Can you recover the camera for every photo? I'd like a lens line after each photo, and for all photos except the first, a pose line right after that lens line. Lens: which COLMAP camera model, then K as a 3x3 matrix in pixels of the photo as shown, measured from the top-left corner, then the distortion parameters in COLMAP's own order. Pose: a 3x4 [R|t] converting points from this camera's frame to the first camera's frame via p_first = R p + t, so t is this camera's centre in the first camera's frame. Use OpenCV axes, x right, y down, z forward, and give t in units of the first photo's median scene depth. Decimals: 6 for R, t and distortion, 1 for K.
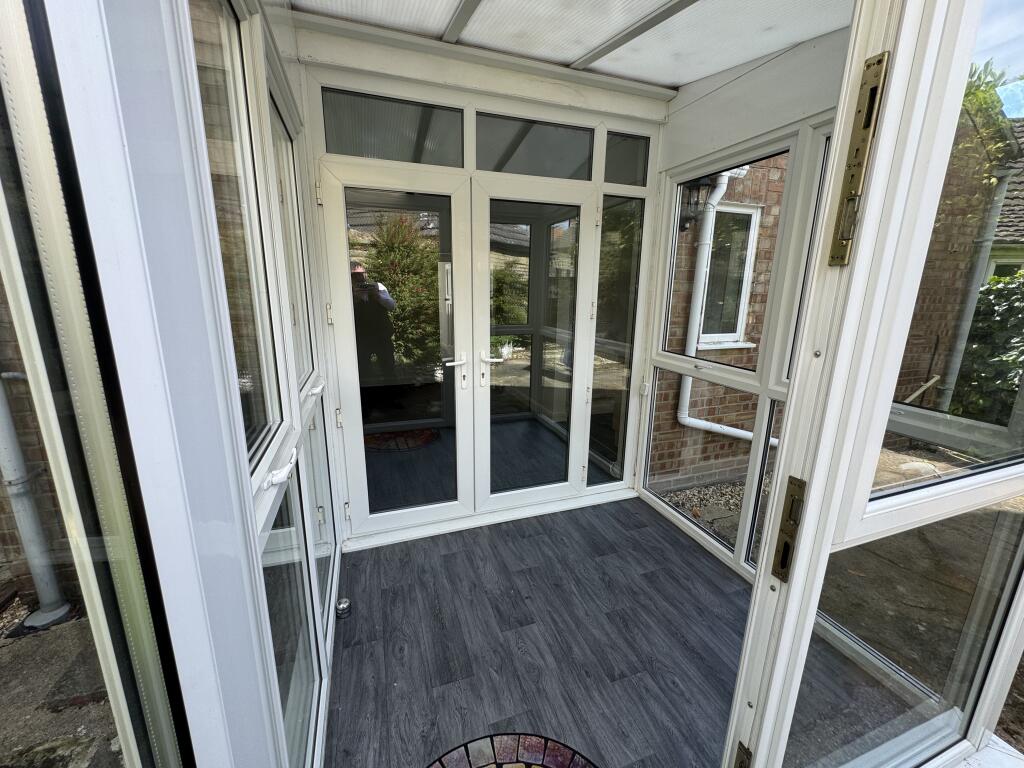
lens RADIAL K [[409.8, 0, 512.7], [0, 409.8, 382.3], [0, 0, 1]] dist [0.001083, 0.000018]
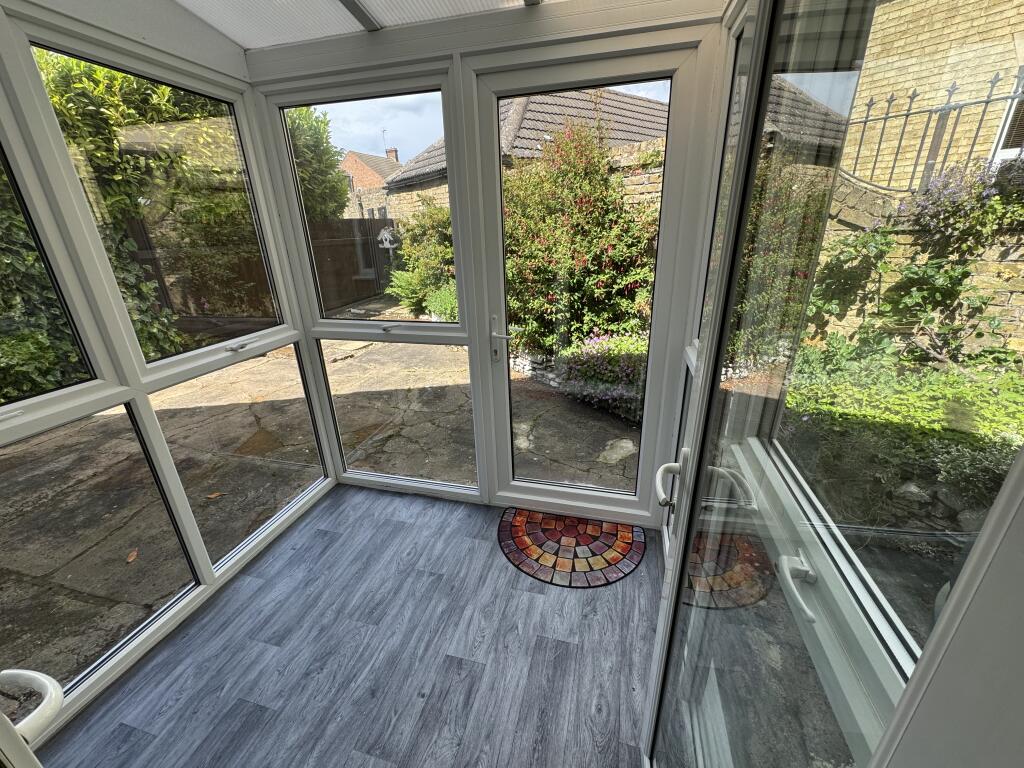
lens RADIAL K [[409.8, 0, 514.2], [0, 409.8, 385.3], [0, 0, 1]] dist [0.001083, 0.000018]
pose [[-0.825804, -0.199101, 0.527642, -0.404692], [0.137326, 0.836452, 0.530555, -0.321210], [-0.546982, 0.510594, -0.663404, 1.212232]]
